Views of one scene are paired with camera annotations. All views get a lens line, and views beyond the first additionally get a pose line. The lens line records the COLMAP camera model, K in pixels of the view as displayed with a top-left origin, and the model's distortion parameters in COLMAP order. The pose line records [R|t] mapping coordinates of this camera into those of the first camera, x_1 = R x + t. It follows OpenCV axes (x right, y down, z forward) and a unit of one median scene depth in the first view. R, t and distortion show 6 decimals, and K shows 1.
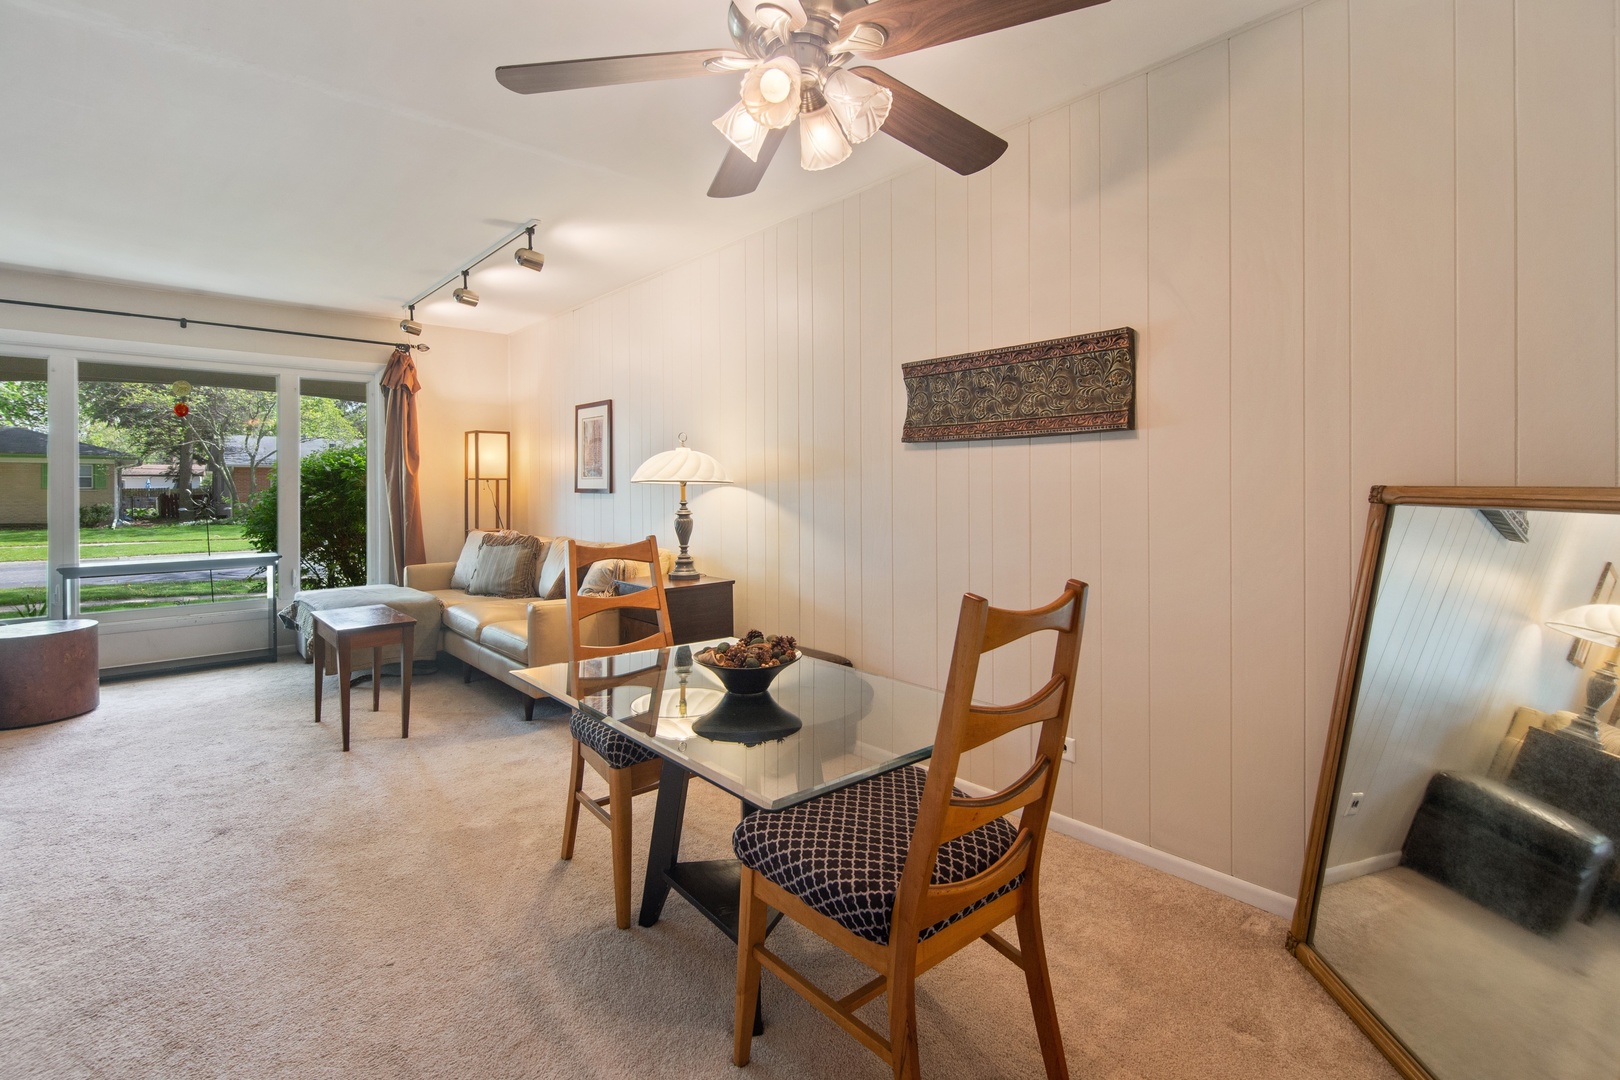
lens RADIAL K [[724.7, 0, 822.3], [0, 724.7, 494.7], [0, 0, 1]] dist [-0.000979, -0.006428]
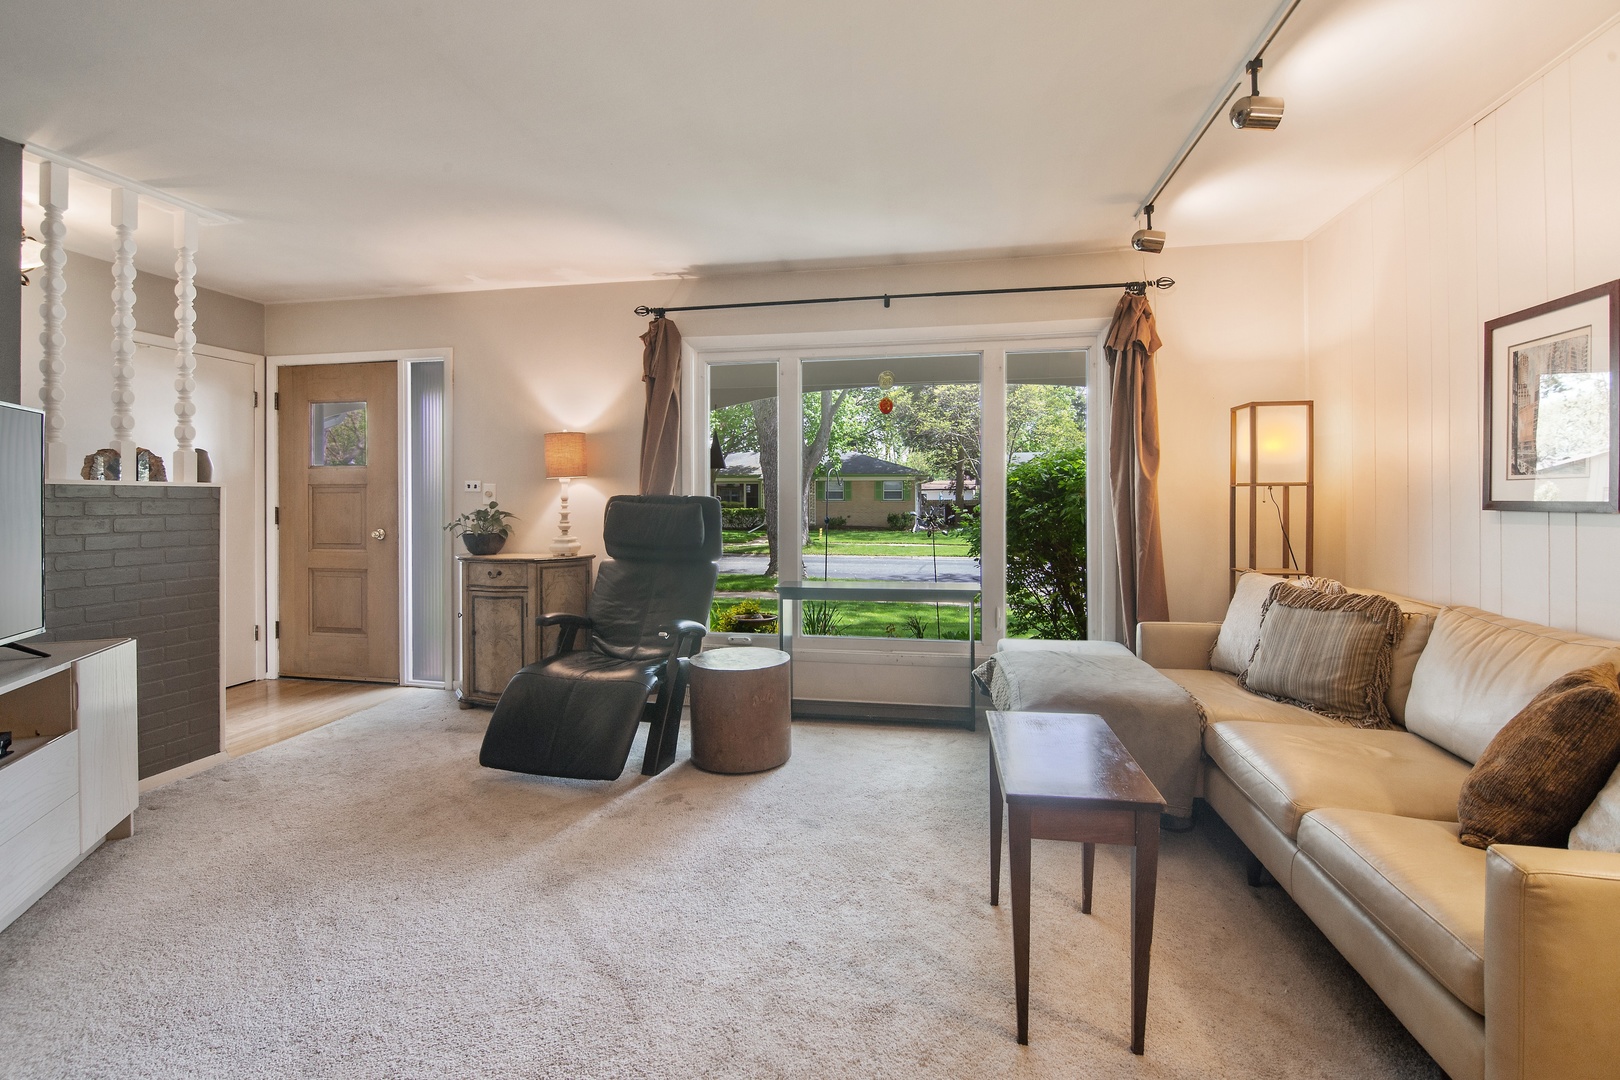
lens RADIAL K [[724.7, 0, 822.3], [0, 724.7, 494.7], [0, 0, 1]] dist [-0.000979, -0.006428]
pose [[0.595931, -0.005365, -0.803018, -0.225912], [-0.007642, 0.999895, -0.012351, -0.003699], [0.802999, 0.013497, 0.595827, 0.388961]]
